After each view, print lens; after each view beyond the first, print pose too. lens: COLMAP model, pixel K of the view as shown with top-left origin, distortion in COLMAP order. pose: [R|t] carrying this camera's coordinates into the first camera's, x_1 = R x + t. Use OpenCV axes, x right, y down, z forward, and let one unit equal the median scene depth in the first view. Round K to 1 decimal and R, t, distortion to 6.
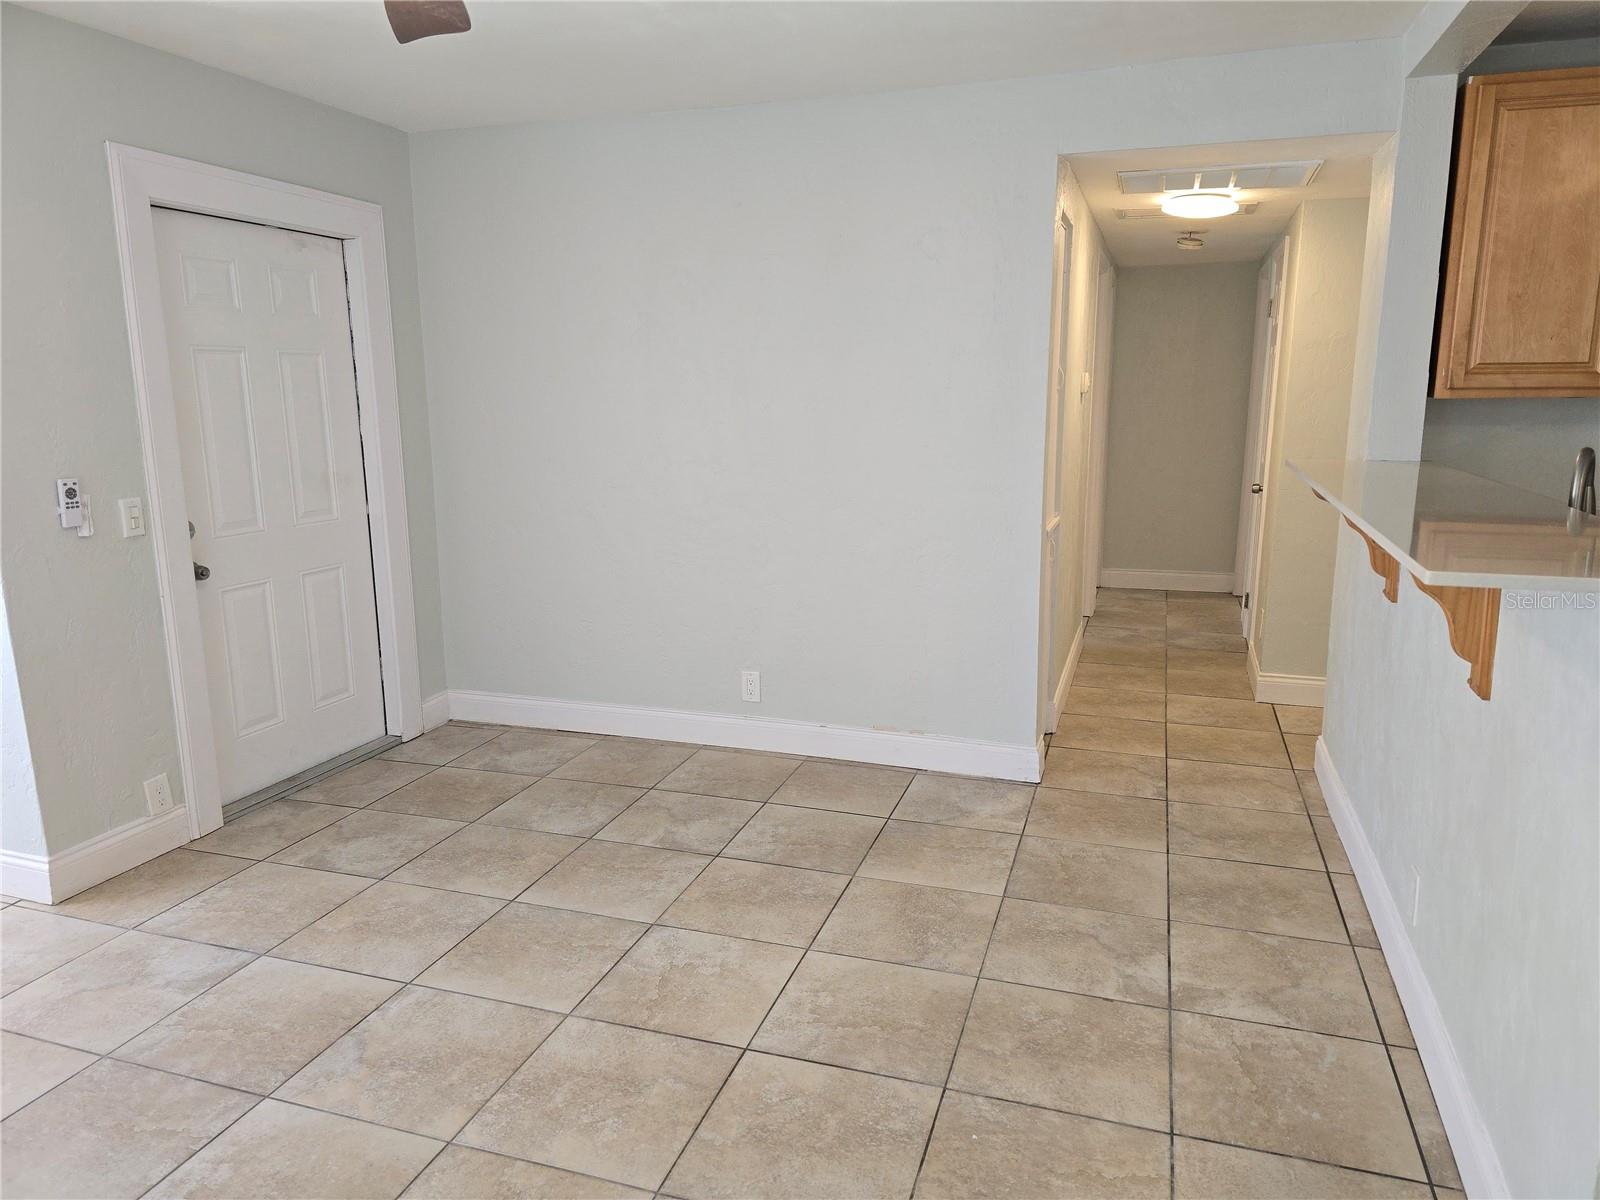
lens RADIAL K [[1079.0, 0, 802.9], [0, 1079.0, 582.4], [0, 0, 1]] dist [0.081276, -0.081053]
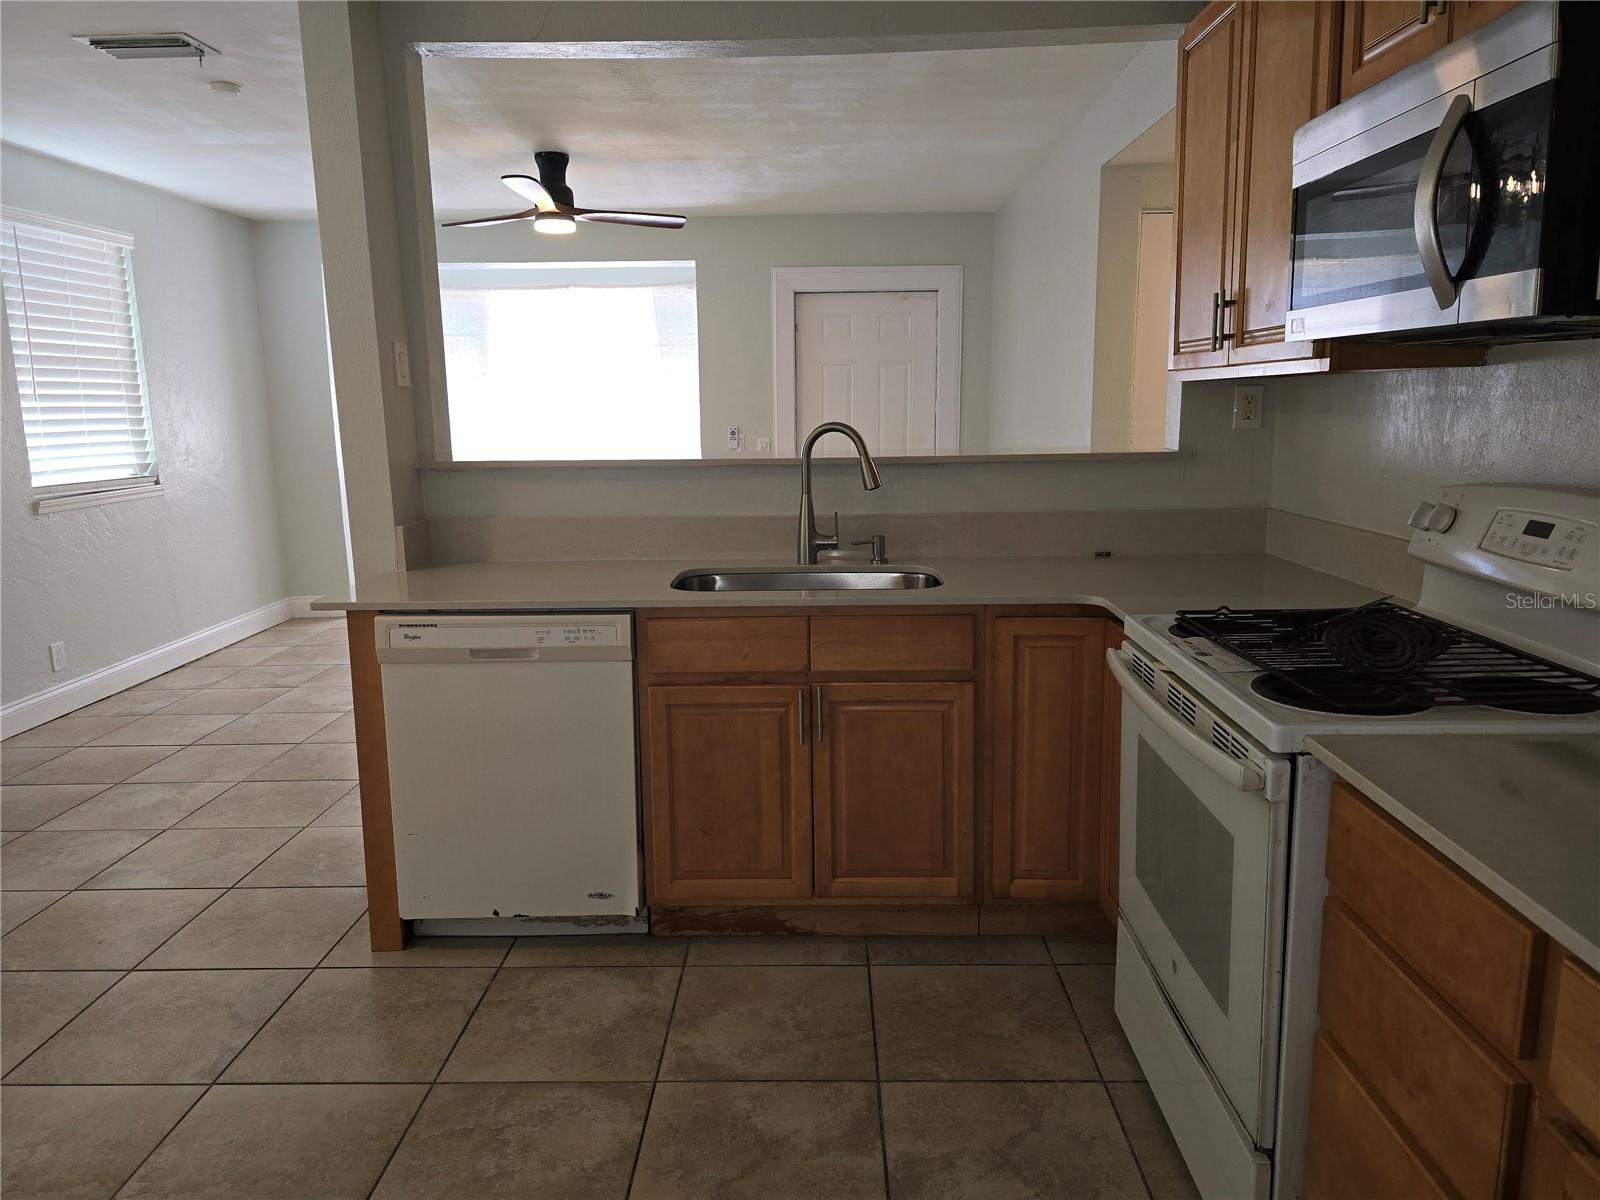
lens RADIAL K [[1079.0, 0, 802.9], [0, 1079.0, 582.4], [0, 0, 1]] dist [0.081276, -0.081053]
pose [[0.312018, 0.162079, -0.936149, 1.351598], [-0.159986, 0.980234, 0.116388, -0.059334], [0.936509, 0.113456, 0.331781, 0.416560]]
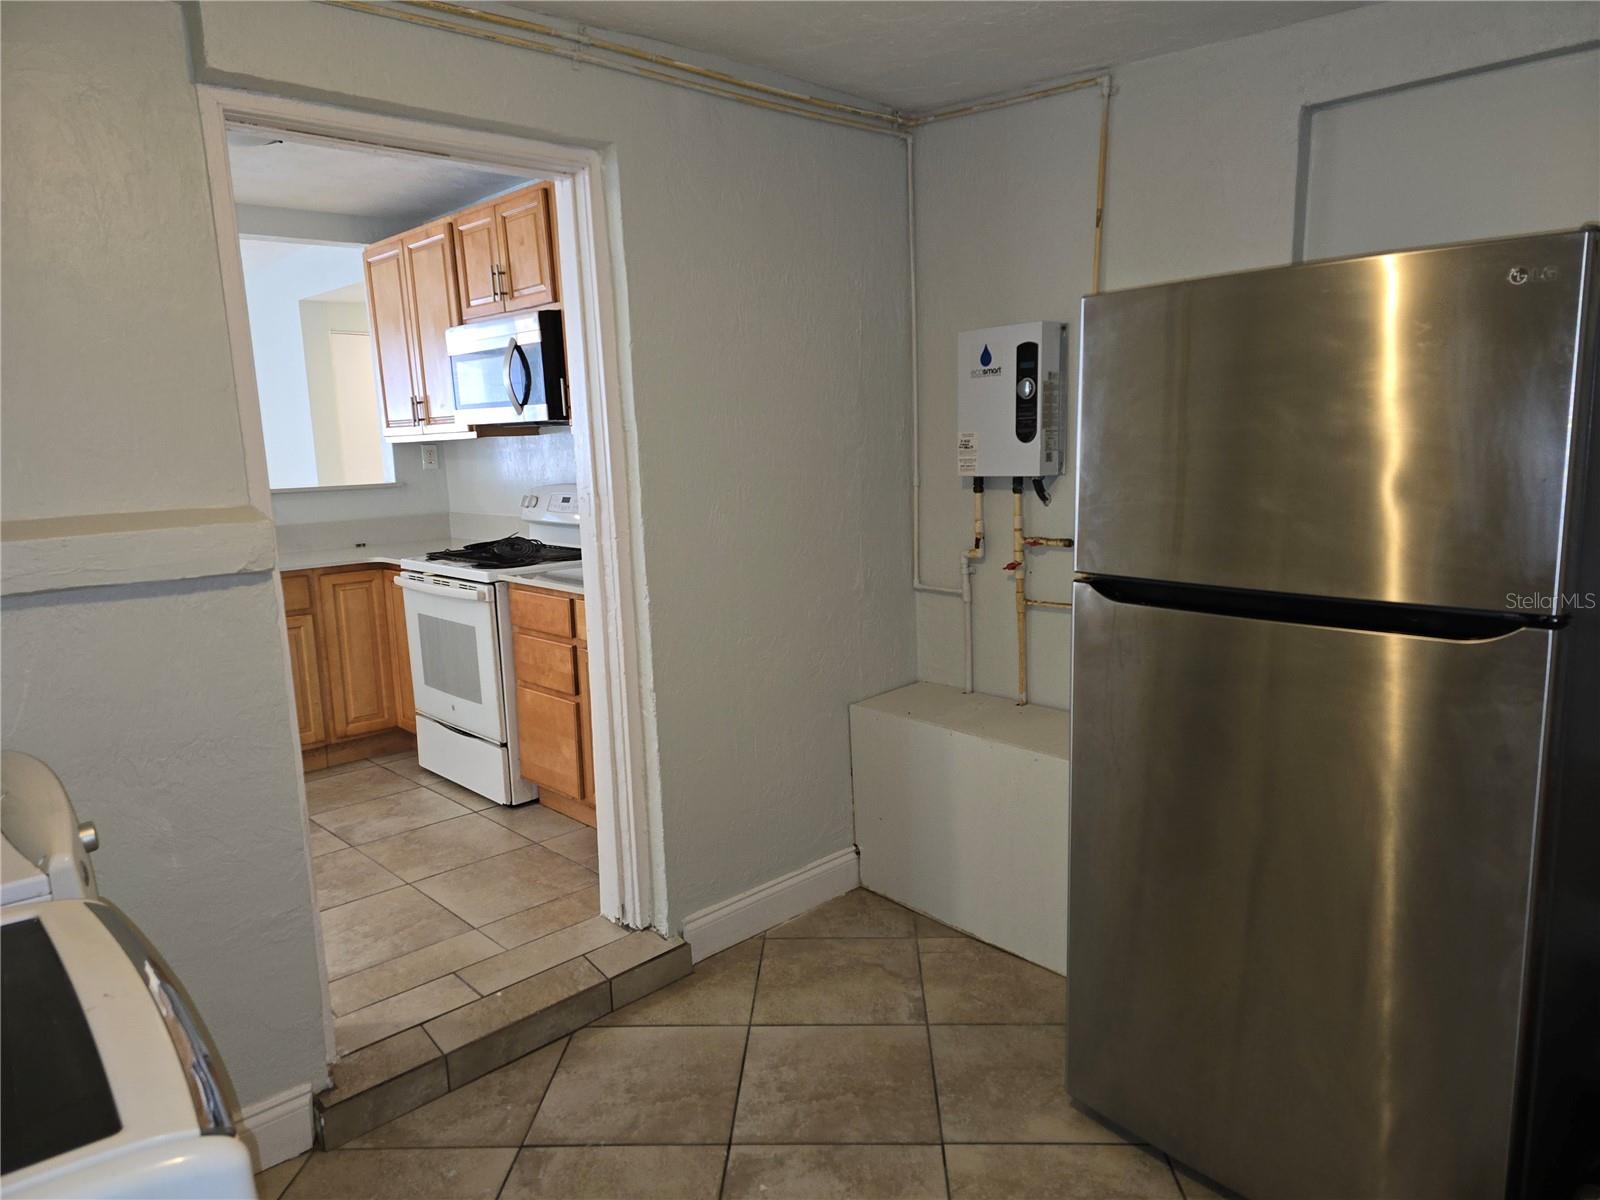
lens RADIAL K [[1062.7, 0, 800.0], [0, 1062.7, 600.0], [0, 0, 1]] dist [0.050977, -0.000393]
pose [[0.884056, 0.046792, -0.465032, 1.831931], [-0.056198, 0.998399, -0.006376, 0.036224], [0.463990, 0.031770, 0.885271, -0.101132]]
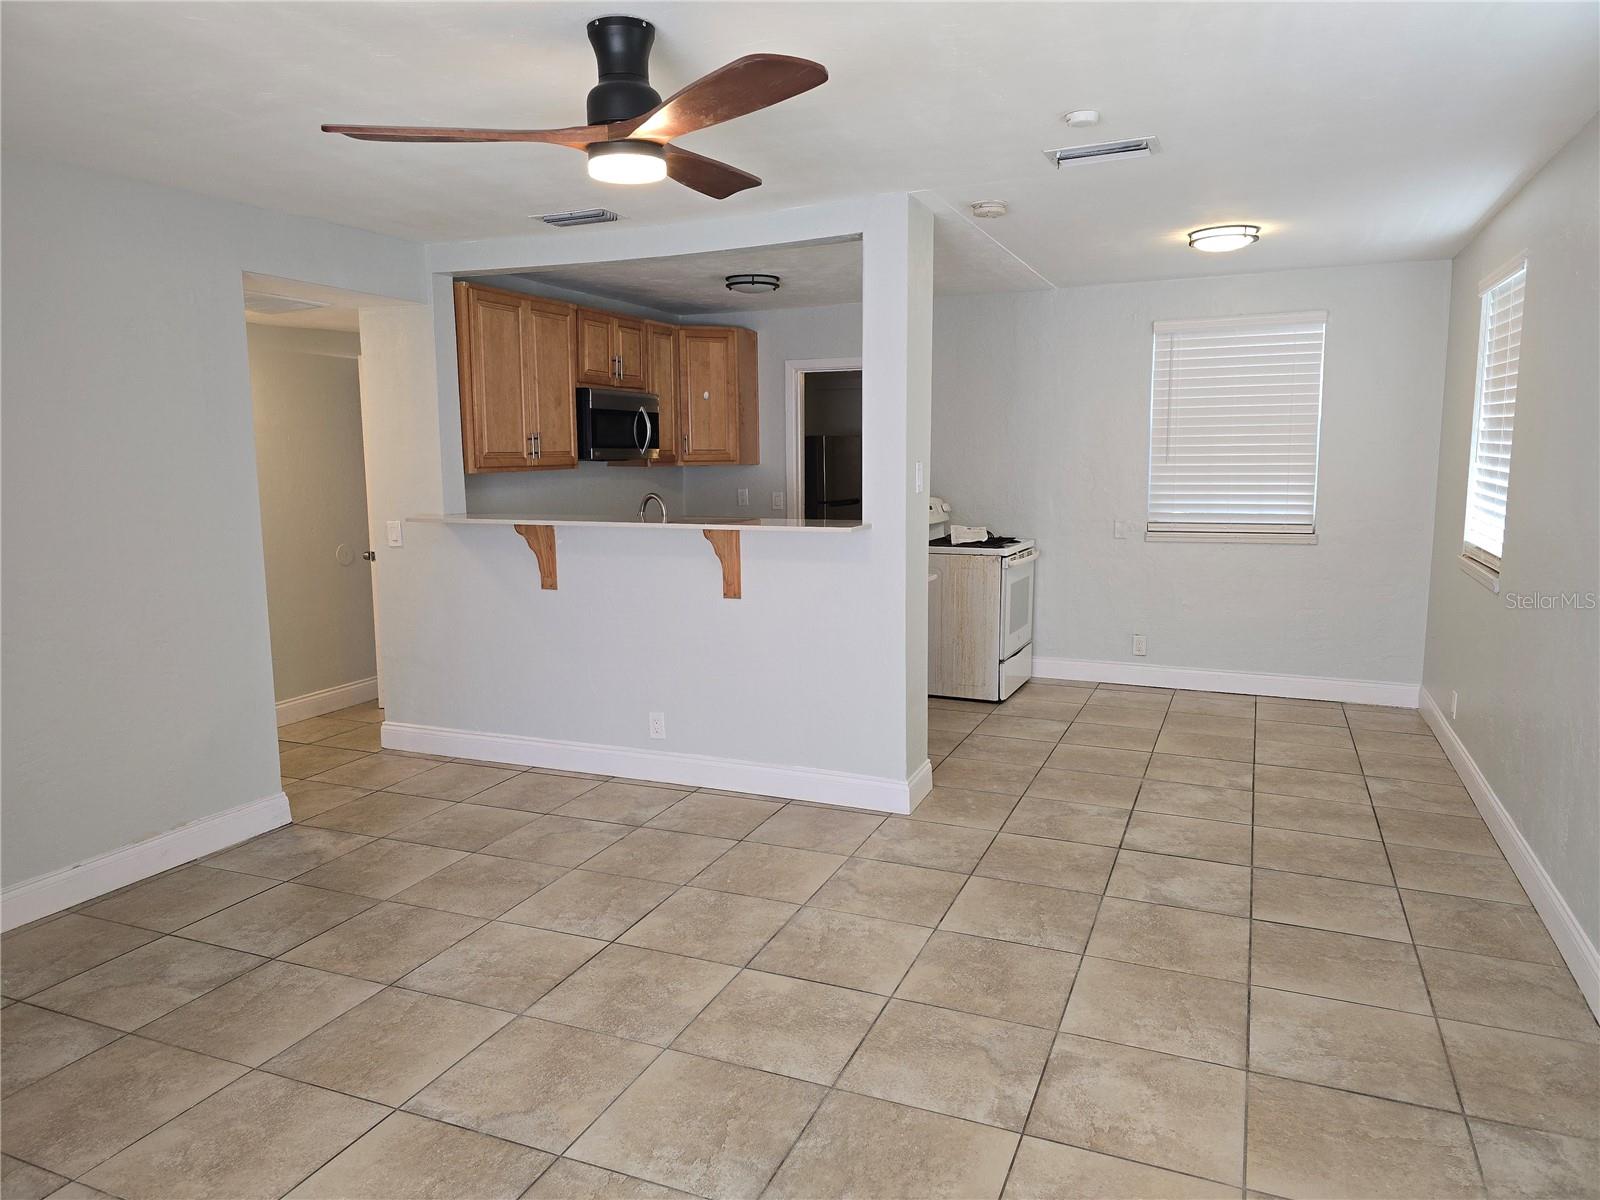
lens RADIAL K [[1079.0, 0, 802.9], [0, 1079.0, 582.4], [0, 0, 1]] dist [0.081276, -0.081053]
pose [[0.070738, -0.114402, 0.990913, -0.972608], [0.193221, 0.976157, 0.098905, -0.075341], [-0.978602, 0.184469, 0.091156, 0.403179]]
